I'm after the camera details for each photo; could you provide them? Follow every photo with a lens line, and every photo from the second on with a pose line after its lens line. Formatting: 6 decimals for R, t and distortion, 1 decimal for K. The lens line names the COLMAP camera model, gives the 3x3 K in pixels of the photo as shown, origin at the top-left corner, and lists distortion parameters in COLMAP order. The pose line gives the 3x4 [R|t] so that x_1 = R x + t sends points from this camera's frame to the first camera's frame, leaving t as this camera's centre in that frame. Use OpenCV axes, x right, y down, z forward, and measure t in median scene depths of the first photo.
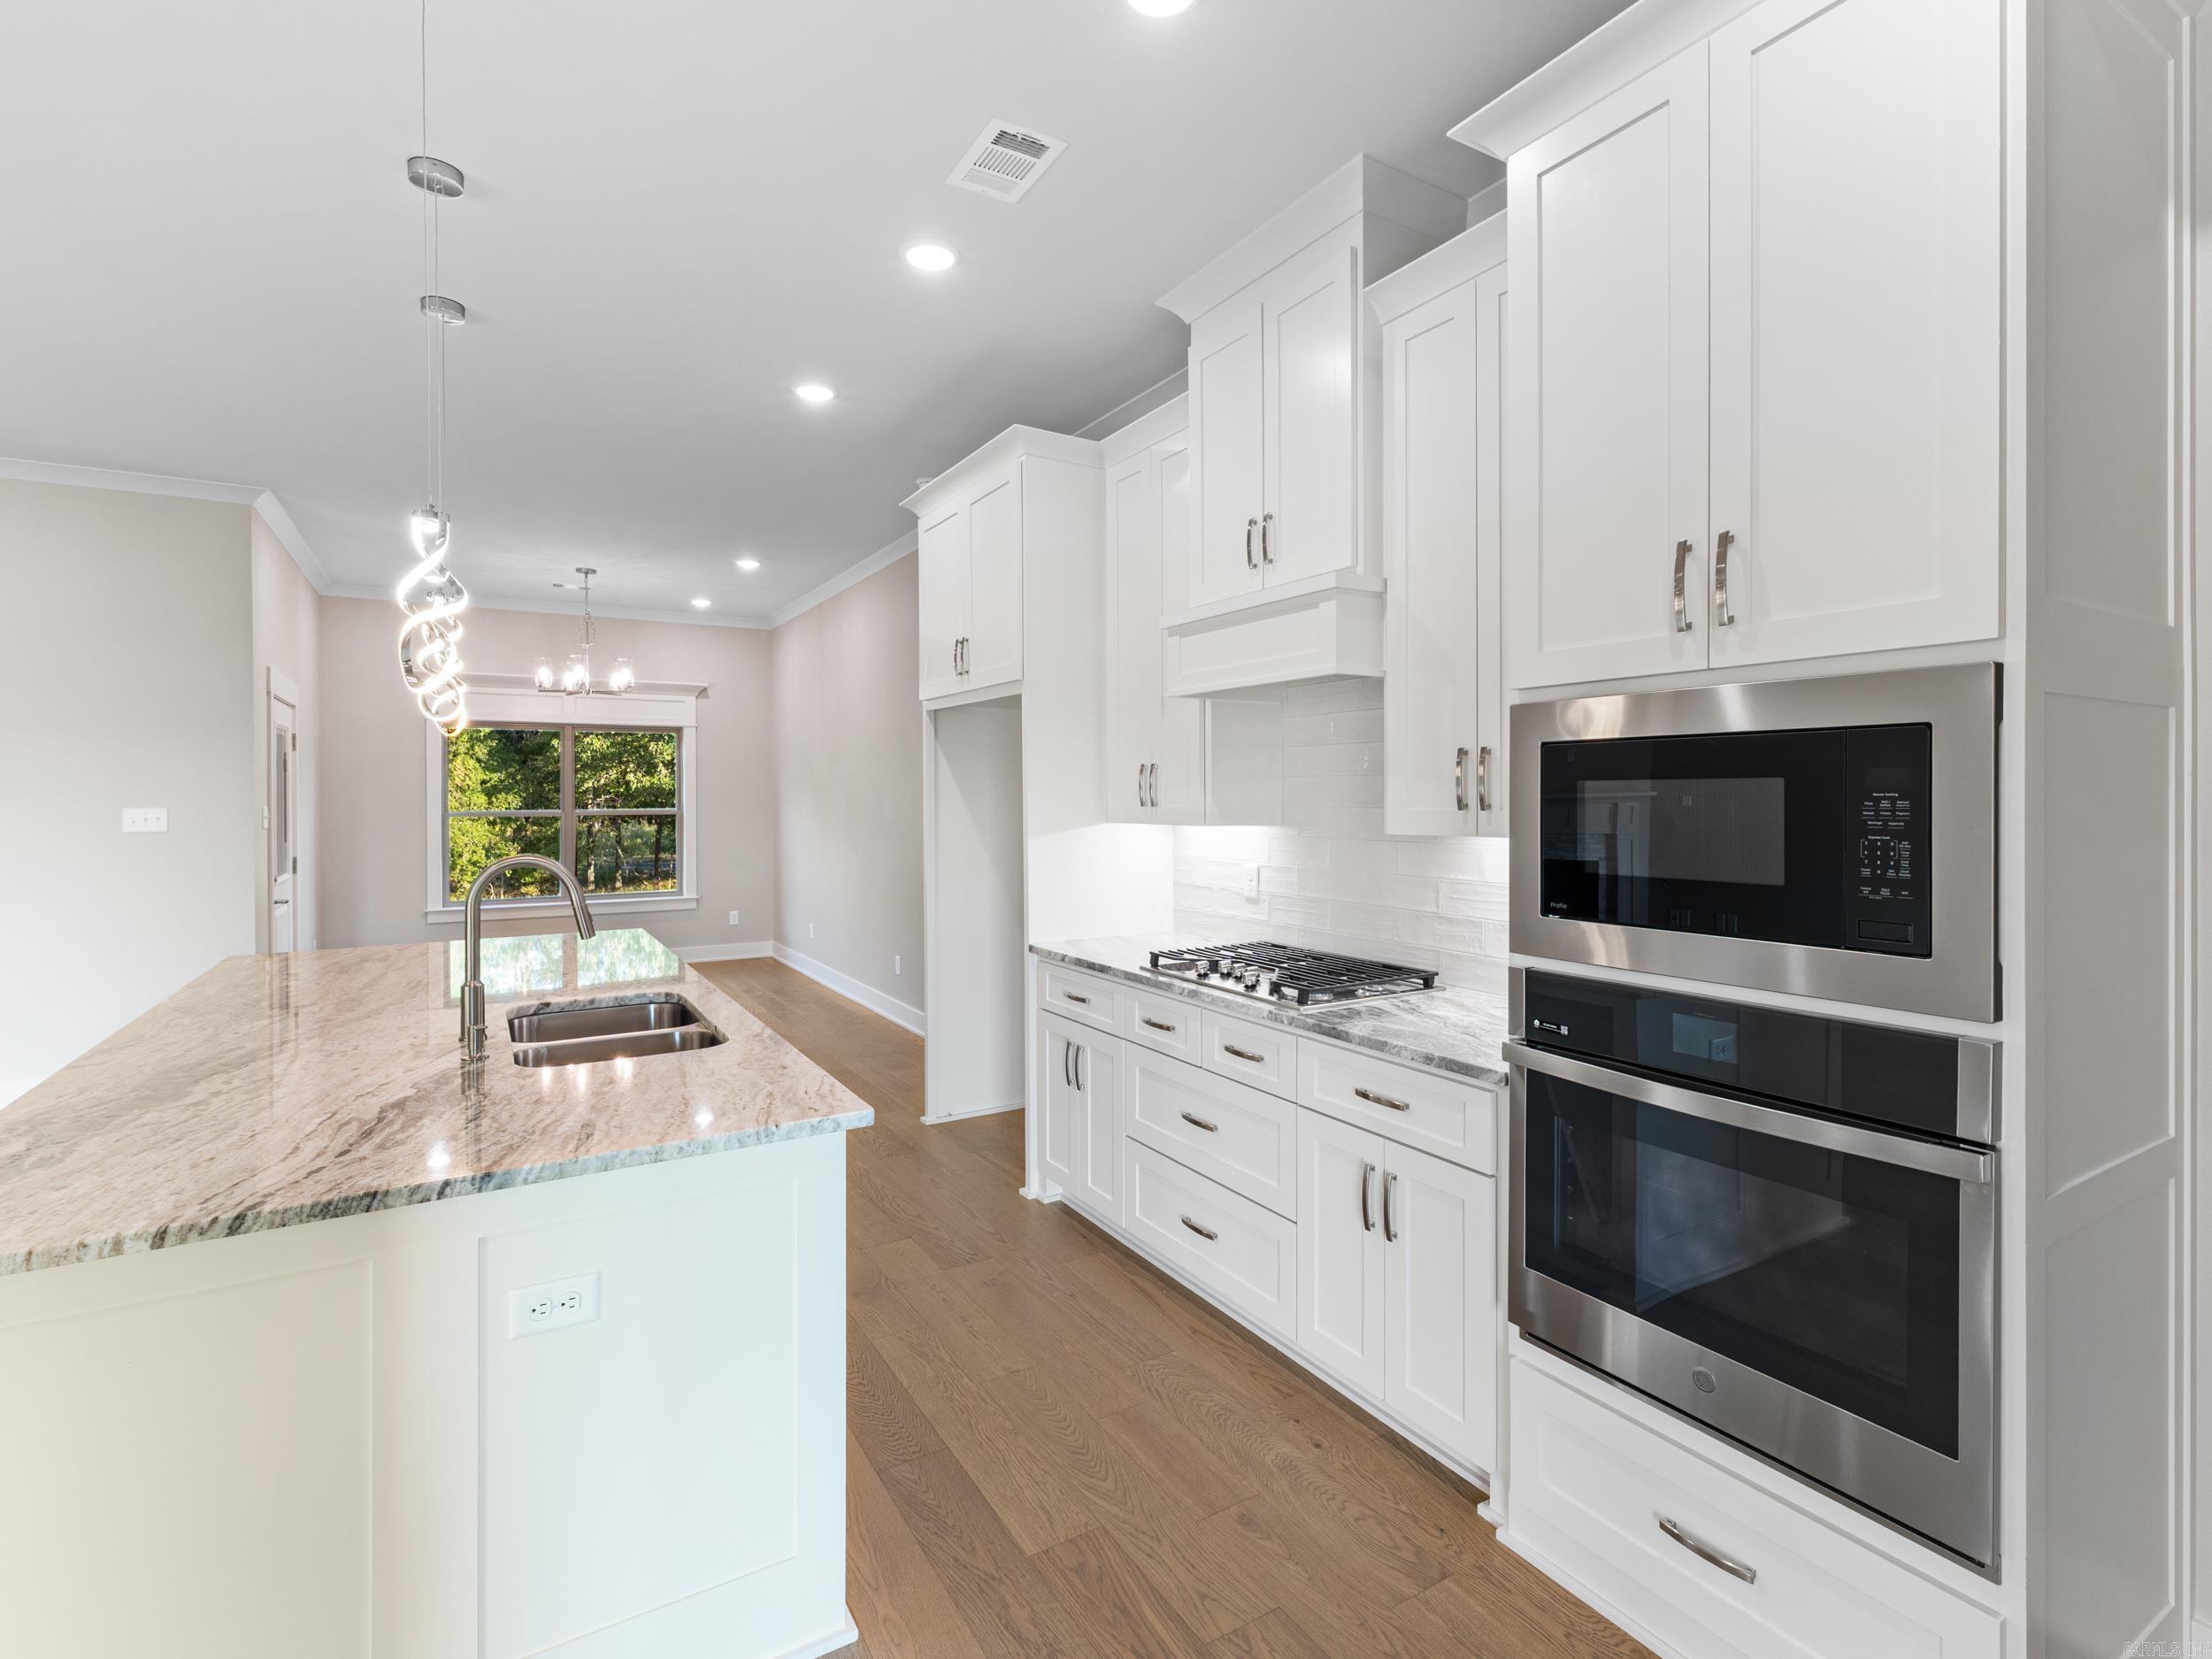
lens RADIAL K [[1049.1, 0, 1106.9], [0, 1049.1, 808.7], [0, 0, 1]] dist [0.007282, -0.001528]
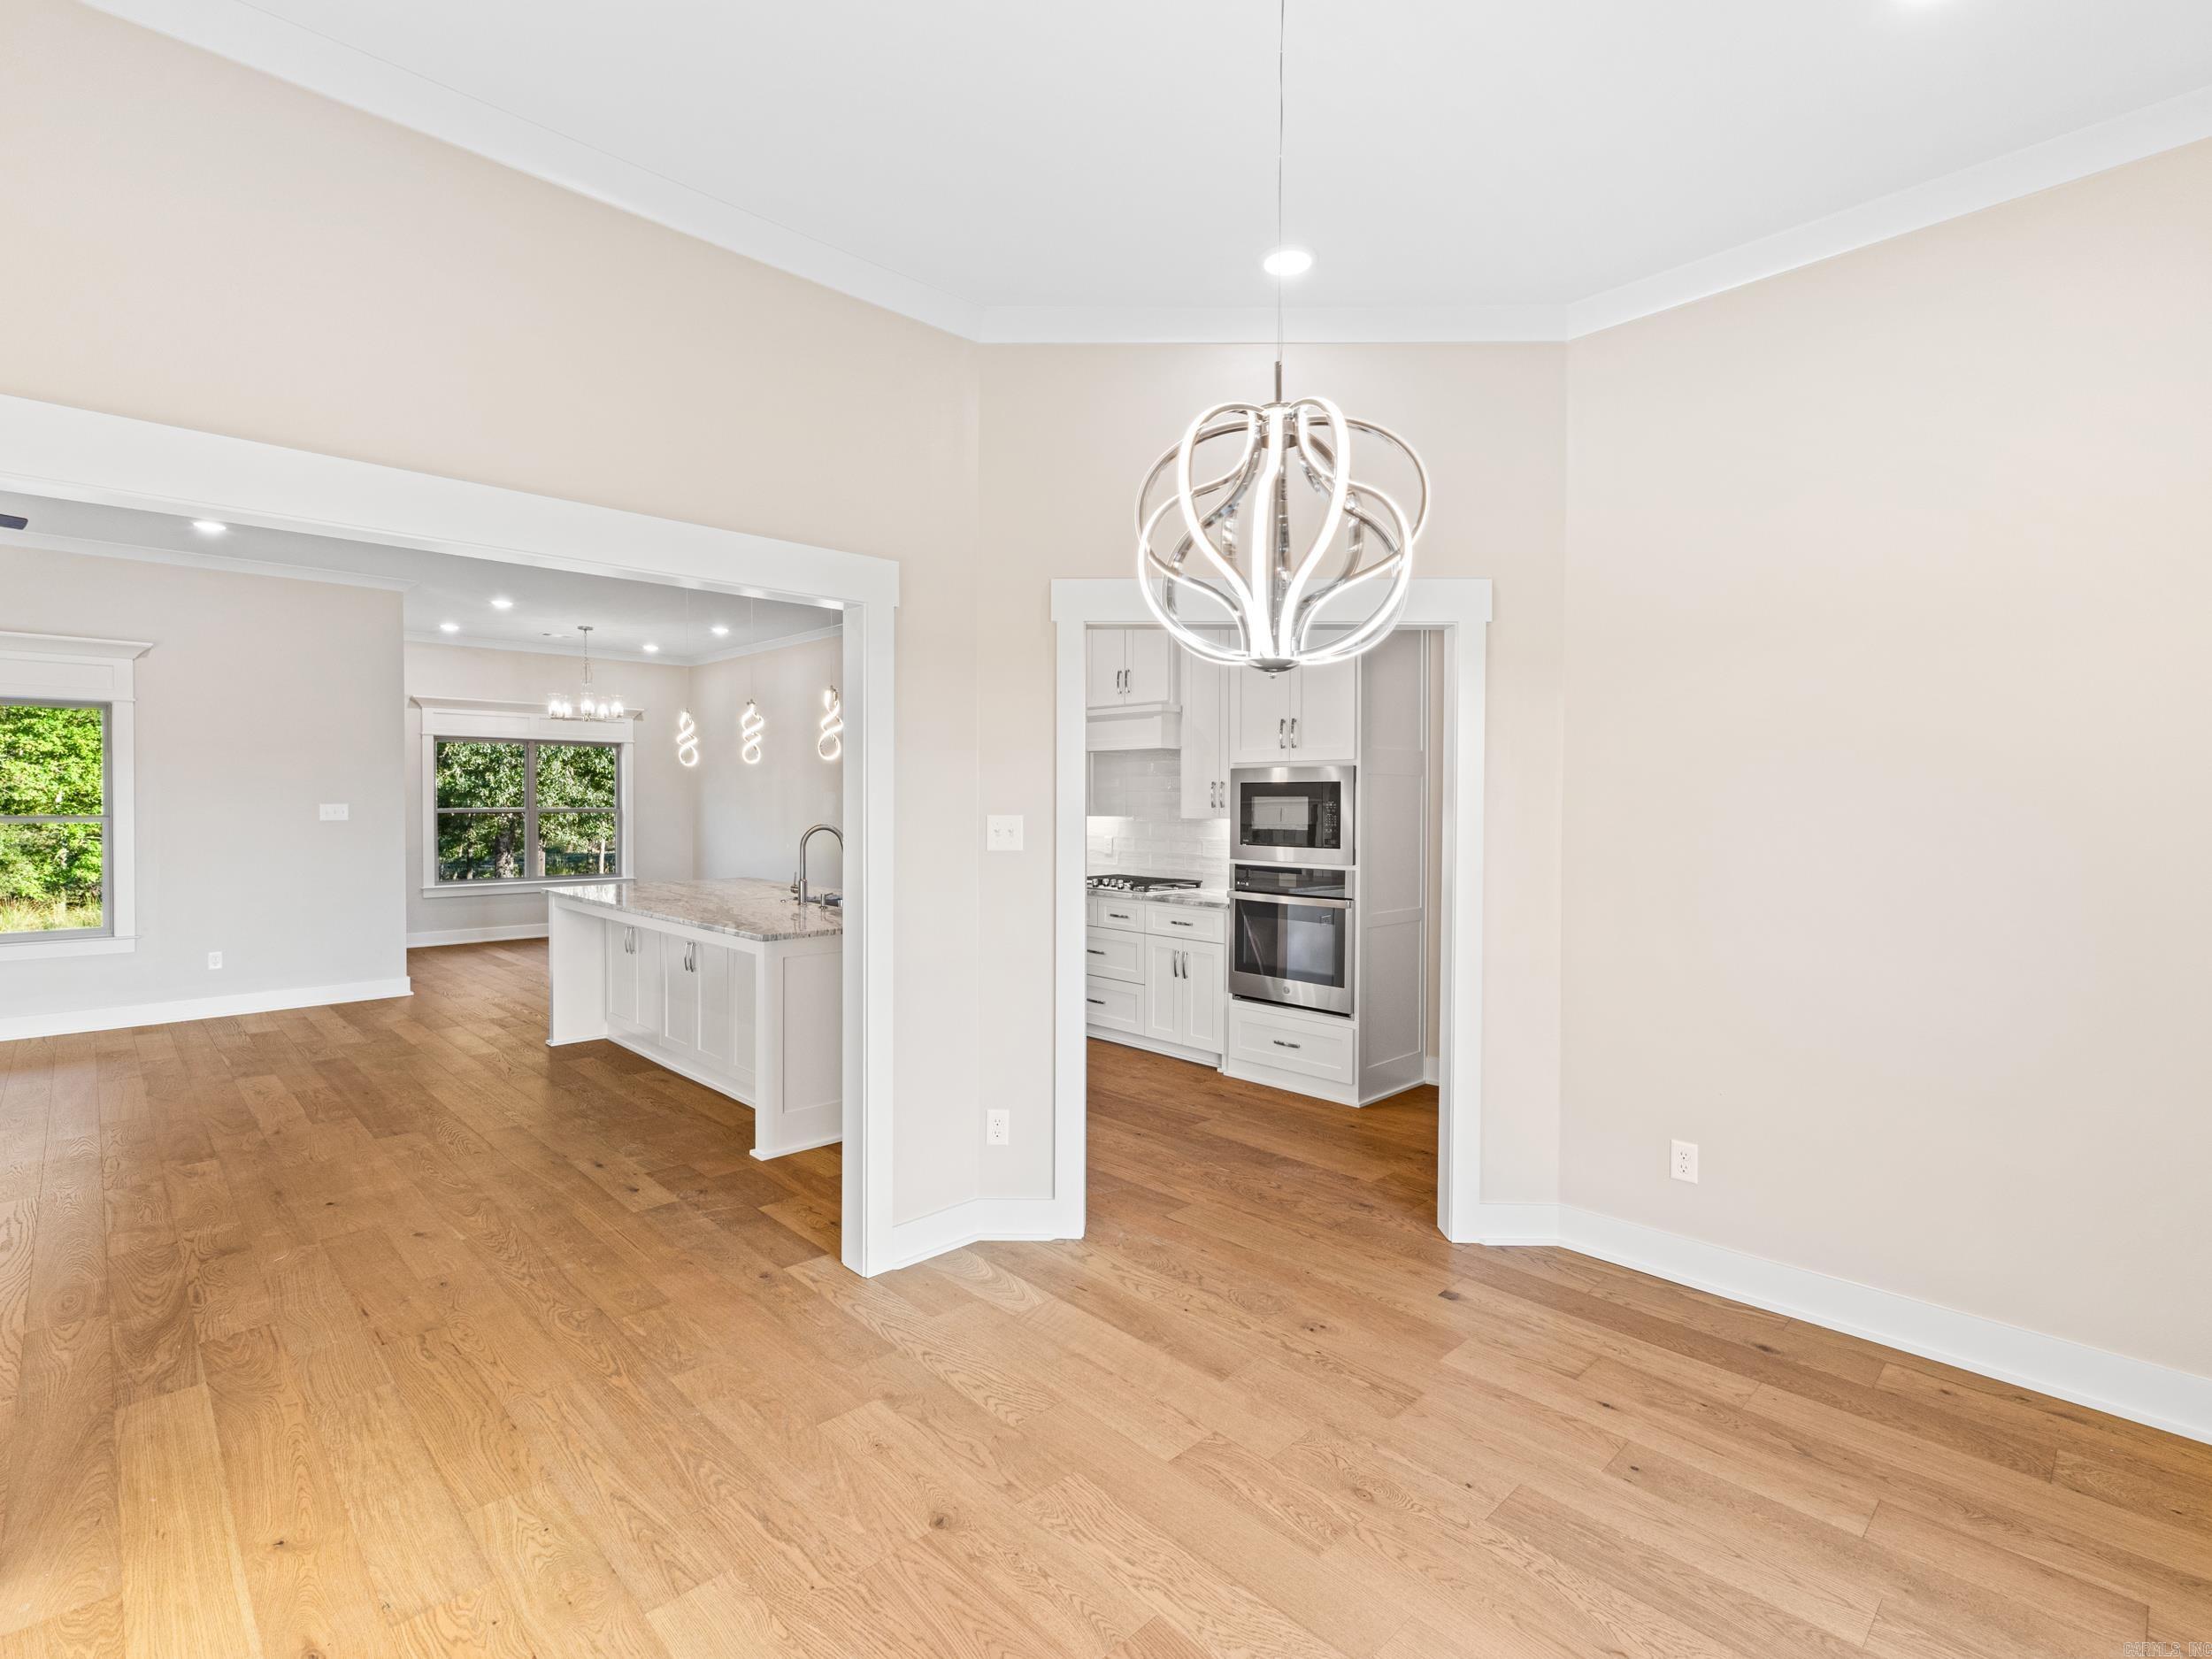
lens RADIAL K [[1049.1, 0, 1103.9], [0, 1049.1, 808.6], [0, 0, 1]] dist [0.007282, -0.001528]
pose [[0.975165, 0.005286, 0.221415, -0.463825], [-0.004310, 0.999979, -0.004892, 0.017831], [-0.221436, 0.003816, 0.975167, -1.362763]]
